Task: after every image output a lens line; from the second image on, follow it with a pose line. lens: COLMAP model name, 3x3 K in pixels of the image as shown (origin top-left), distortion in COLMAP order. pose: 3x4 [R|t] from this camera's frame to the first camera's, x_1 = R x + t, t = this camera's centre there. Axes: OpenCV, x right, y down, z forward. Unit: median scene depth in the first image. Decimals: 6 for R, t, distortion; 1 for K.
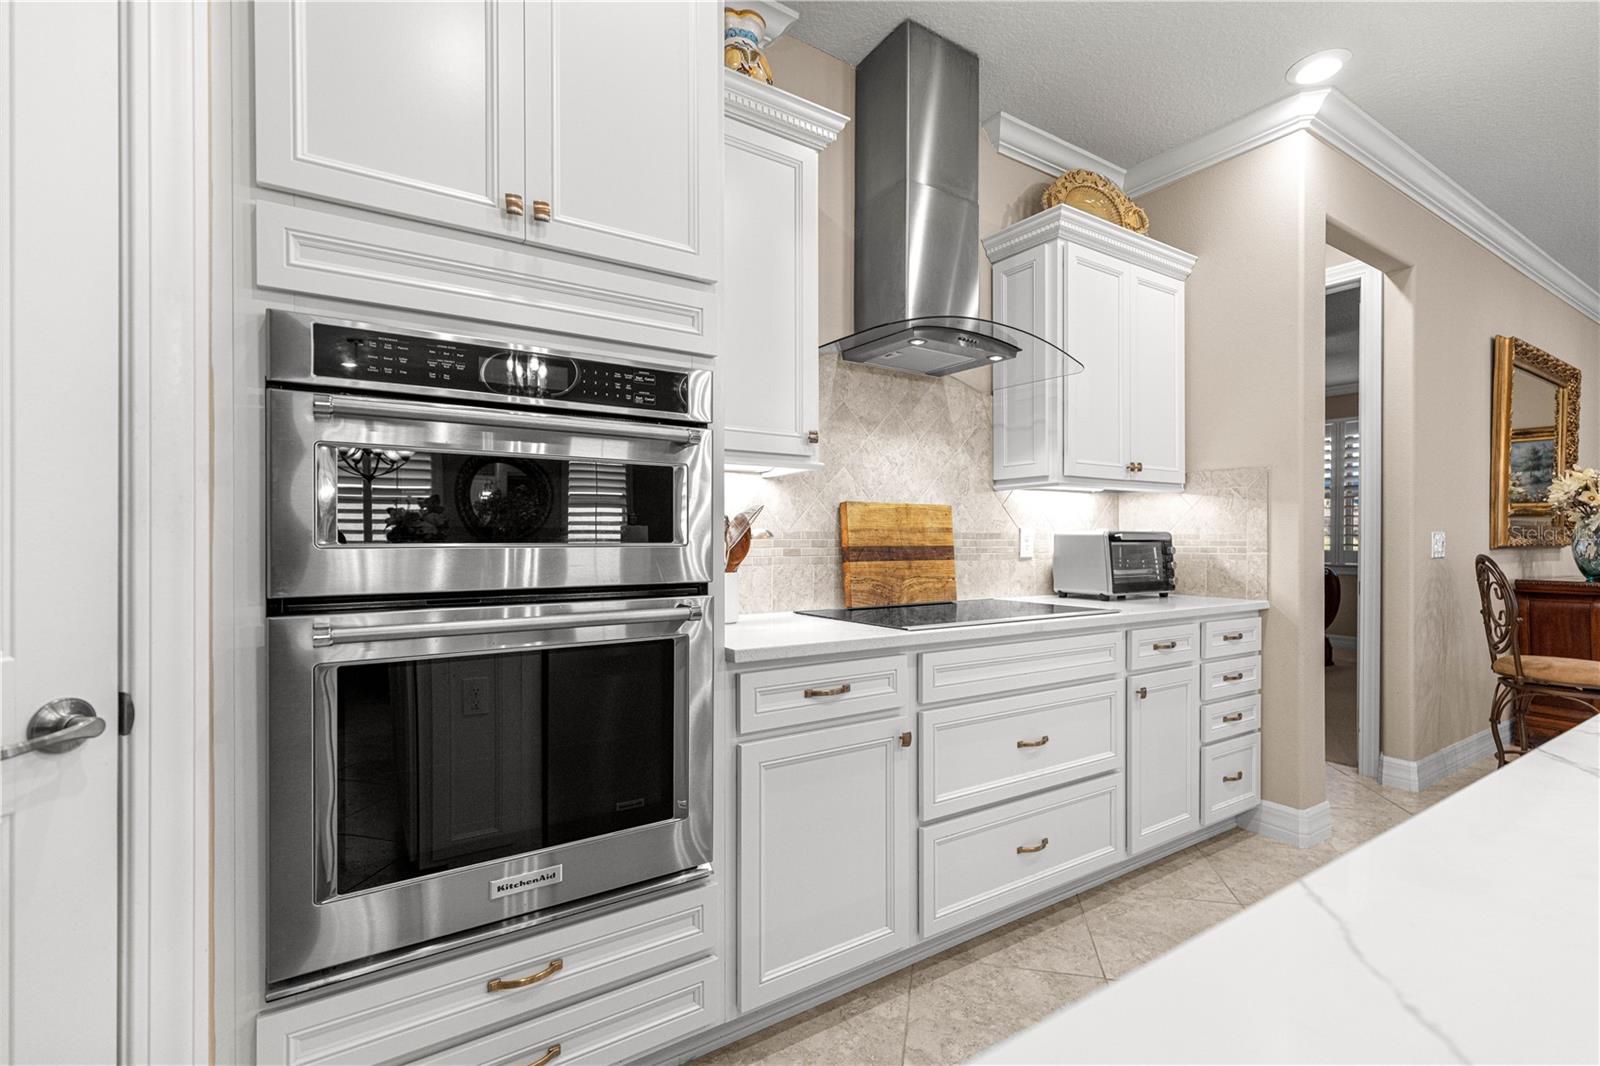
lens RADIAL K [[734.5, 0, 800.5], [0, 734.5, 540.4], [0, 0, 1]] dist [-0.001301, -0.000172]
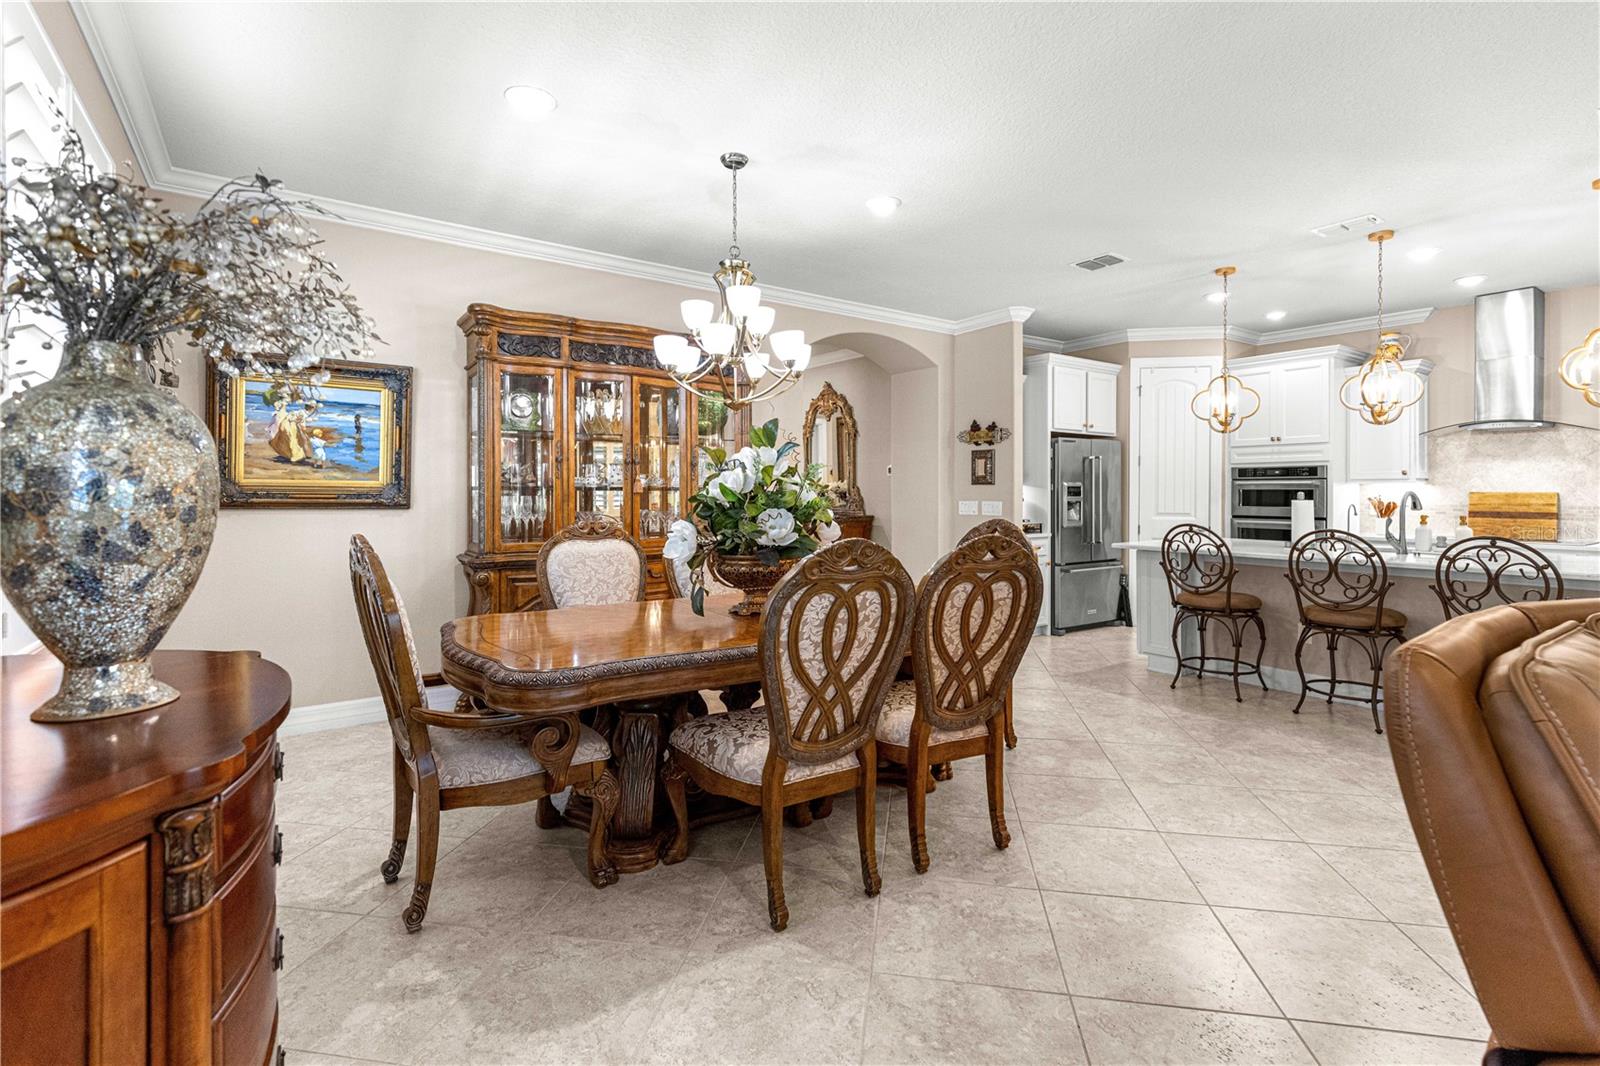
lens RADIAL K [[734.5, 0, 809.7], [0, 734.5, 493.7], [0, 0, 1]] dist [-0.001301, -0.000172]
pose [[0.034764, 0.001760, -0.999394, 2.265026], [-0.004810, 0.999987, 0.001594, -0.039784], [0.999384, 0.004752, 0.034772, -1.168685]]
